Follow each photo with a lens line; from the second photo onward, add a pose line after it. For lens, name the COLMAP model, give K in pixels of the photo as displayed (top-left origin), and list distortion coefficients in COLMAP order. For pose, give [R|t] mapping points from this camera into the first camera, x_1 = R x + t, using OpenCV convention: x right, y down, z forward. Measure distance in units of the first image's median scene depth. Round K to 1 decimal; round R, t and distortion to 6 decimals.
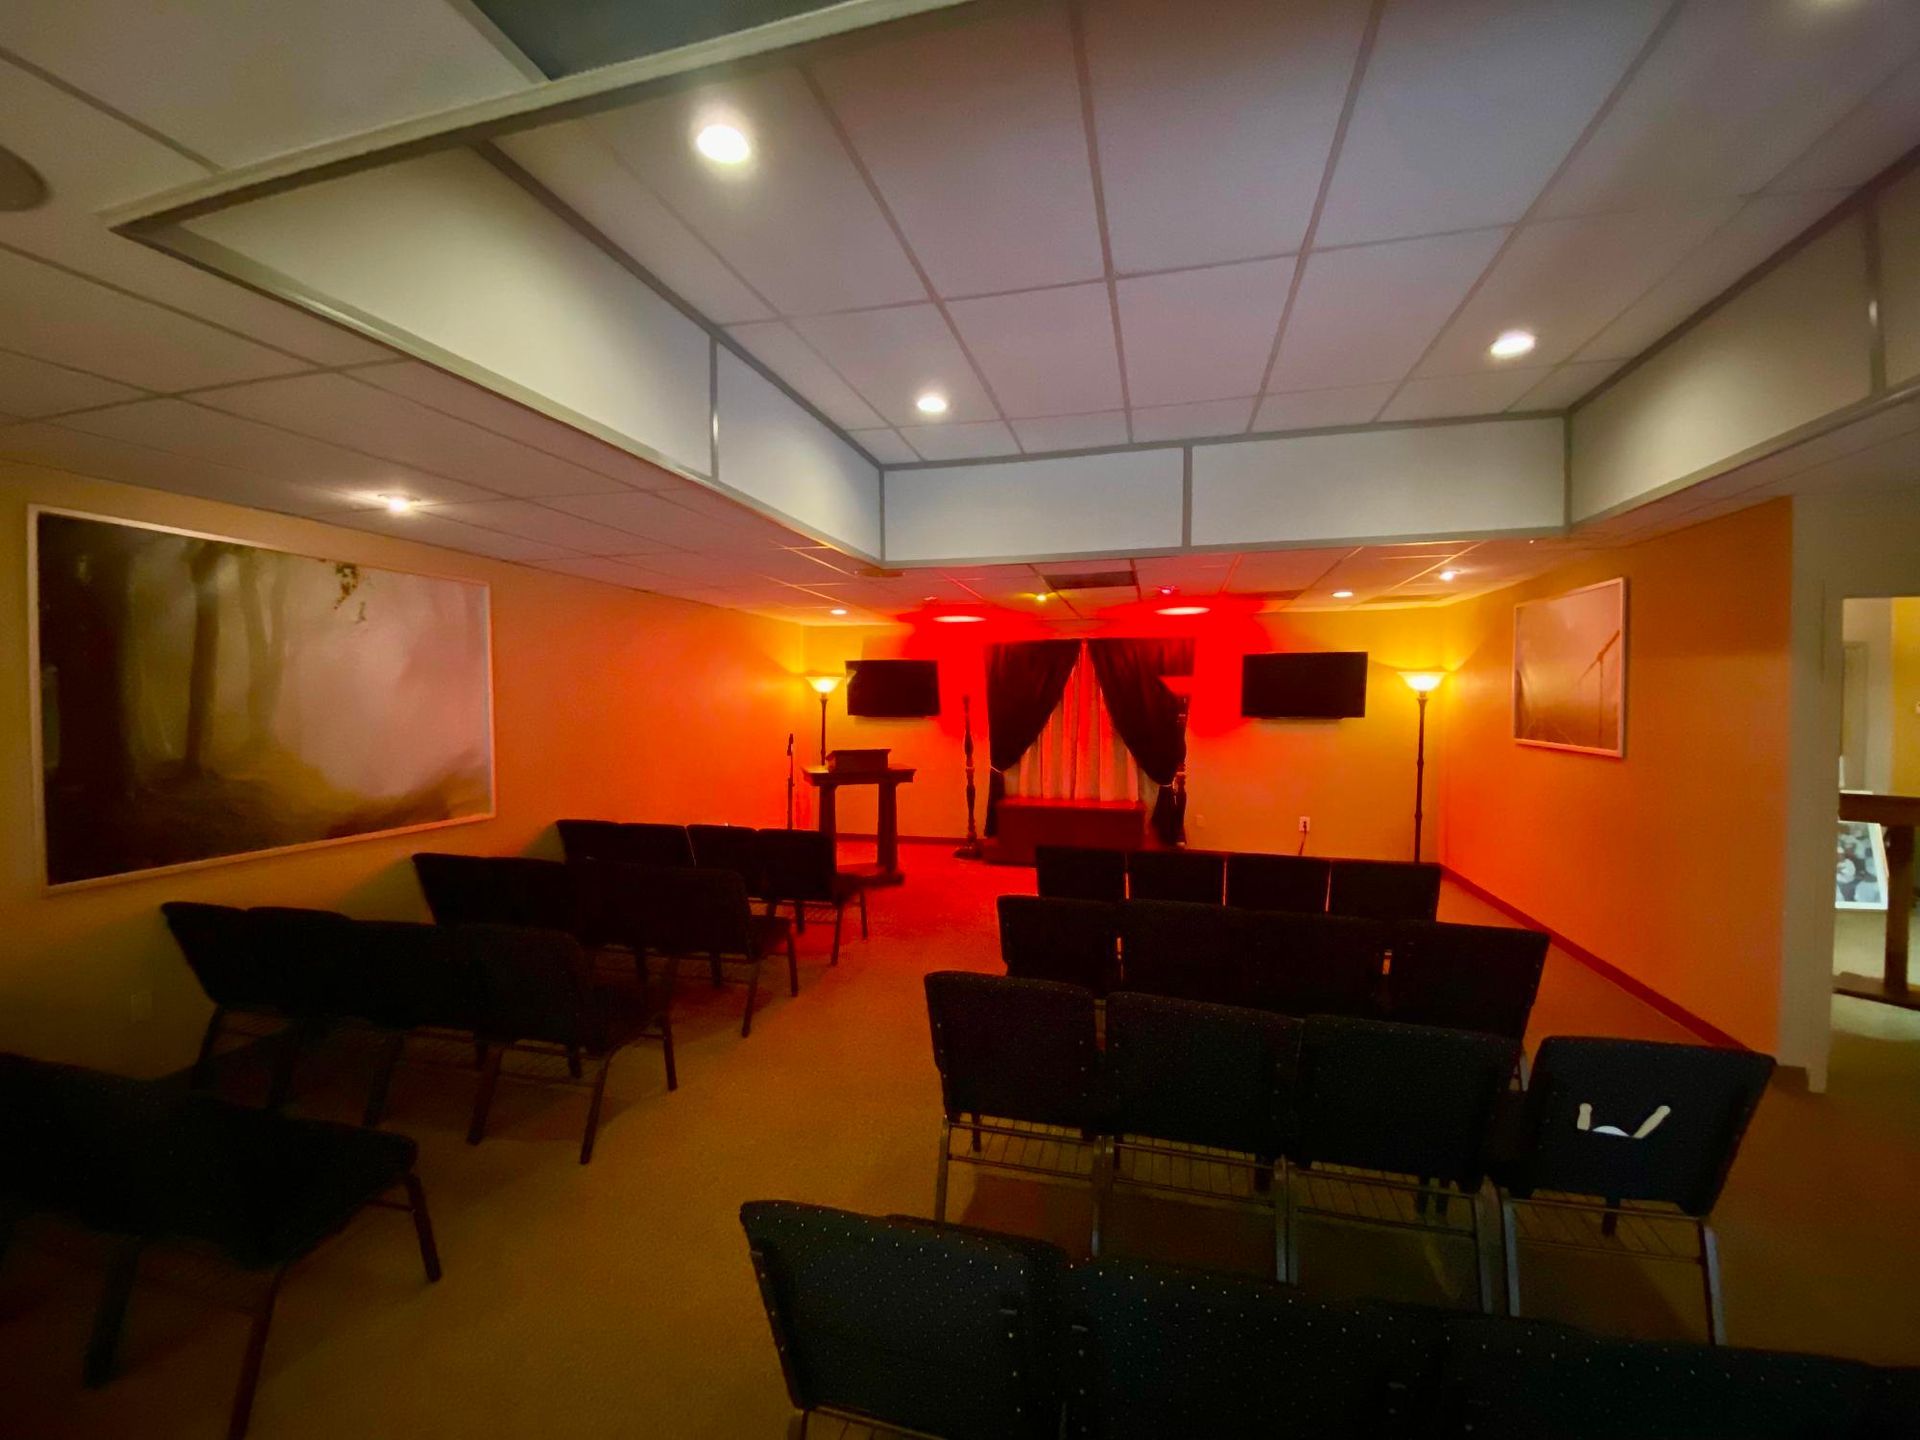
lens RADIAL K [[781.2, 0, 960.0], [0, 781.2, 720.0], [0, 0, 1]] dist [0.016595, -0.014627]
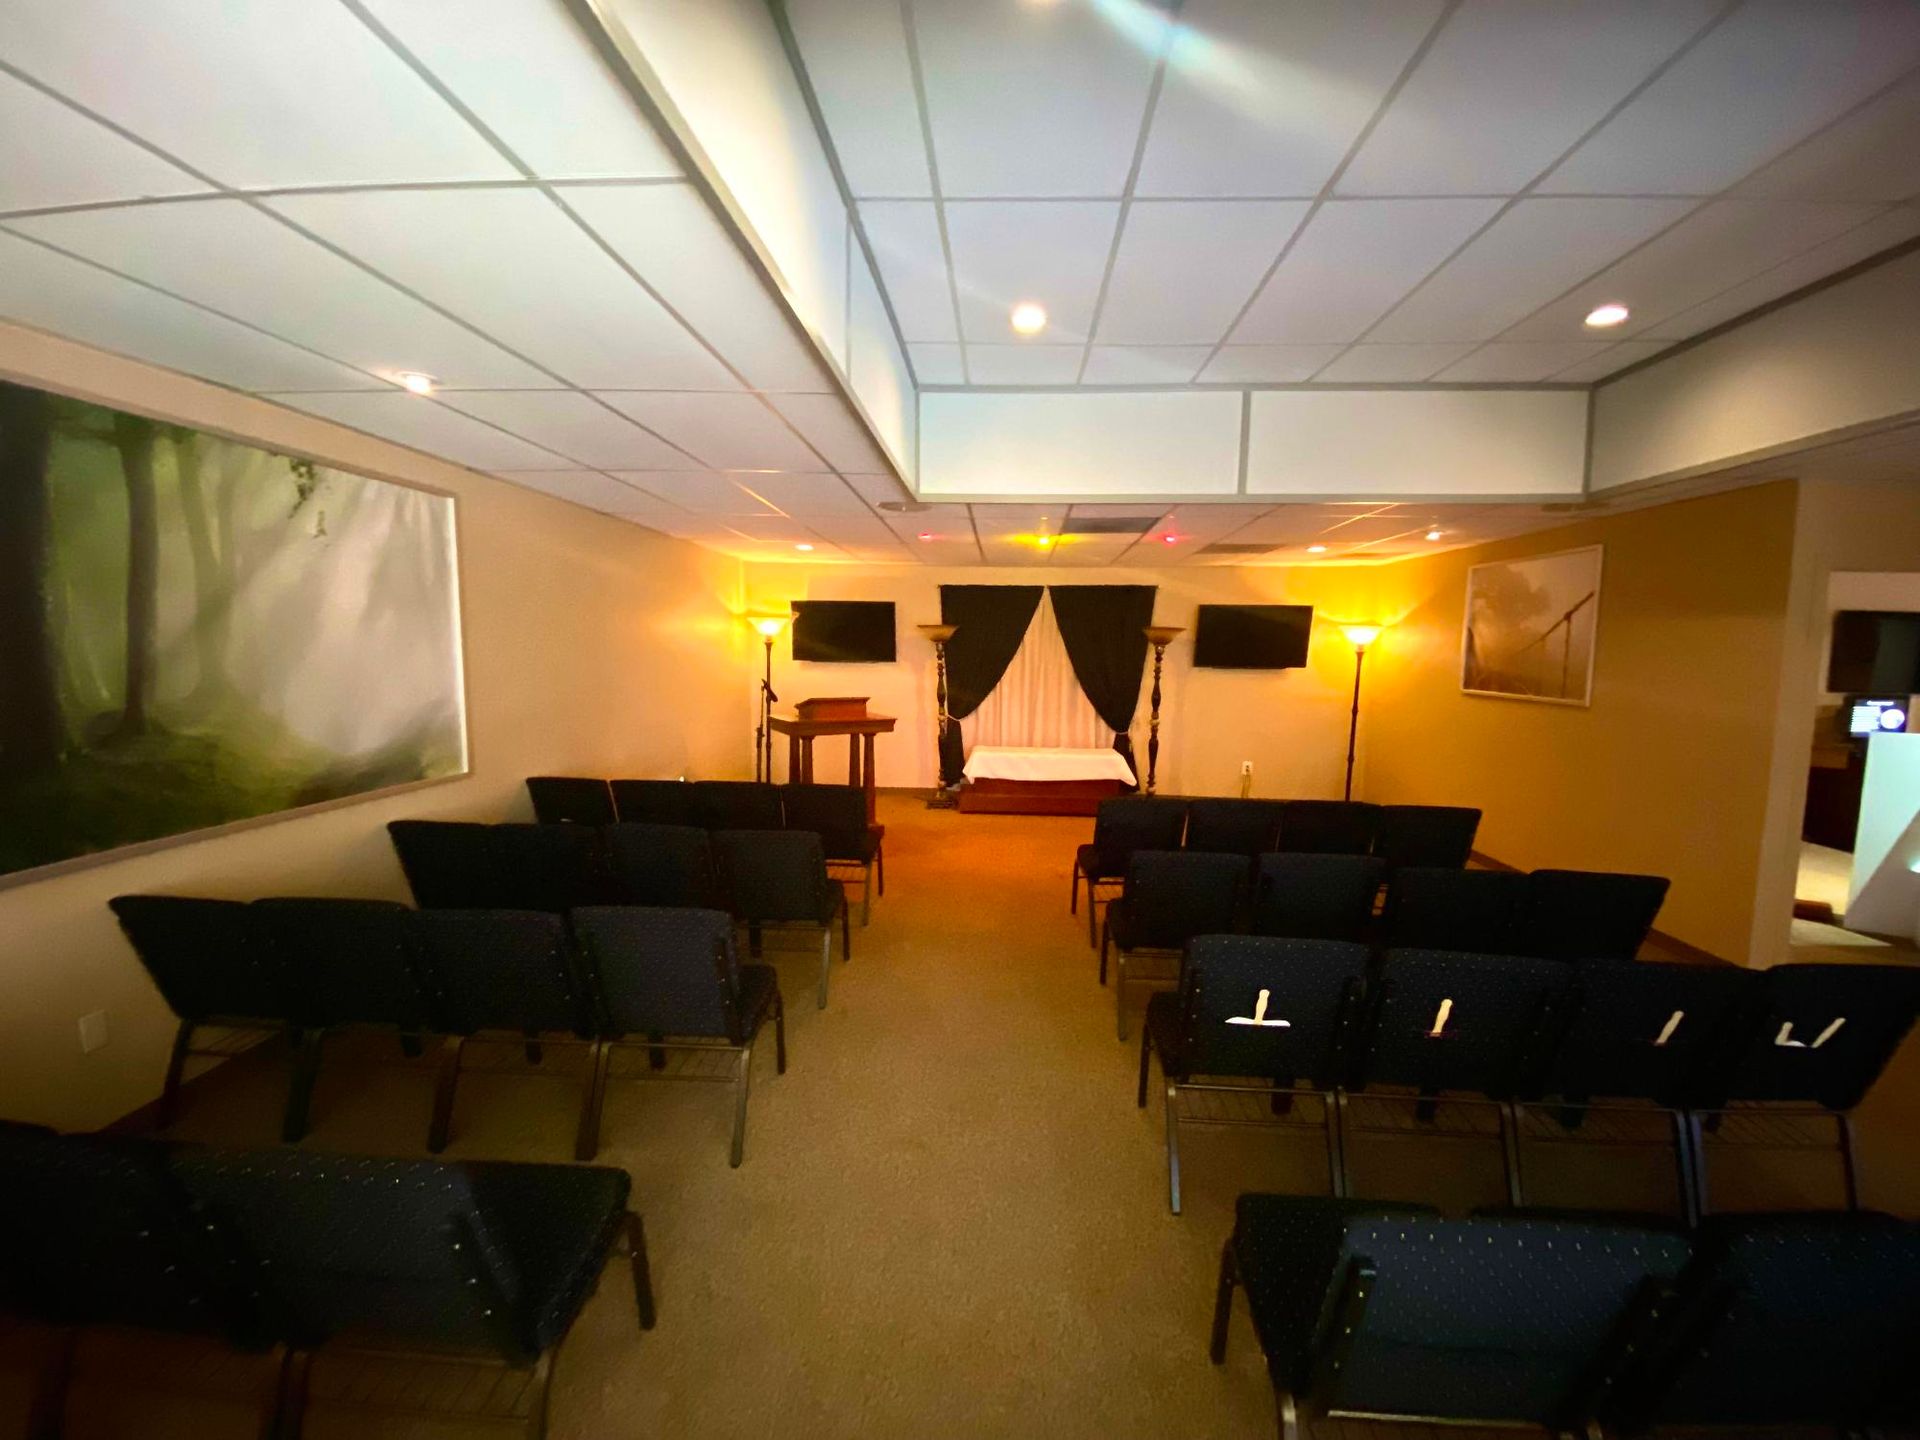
lens RADIAL K [[786.8, 0, 960.0], [0, 786.8, 720.0], [0, 0, 1]] dist [0.000050, -0.000157]
pose [[0.981118, -0.002142, 0.193399, -0.248153], [-0.011179, 0.997639, 0.067756, 0.000275], [-0.193087, -0.068639, 0.978778, 0.072018]]
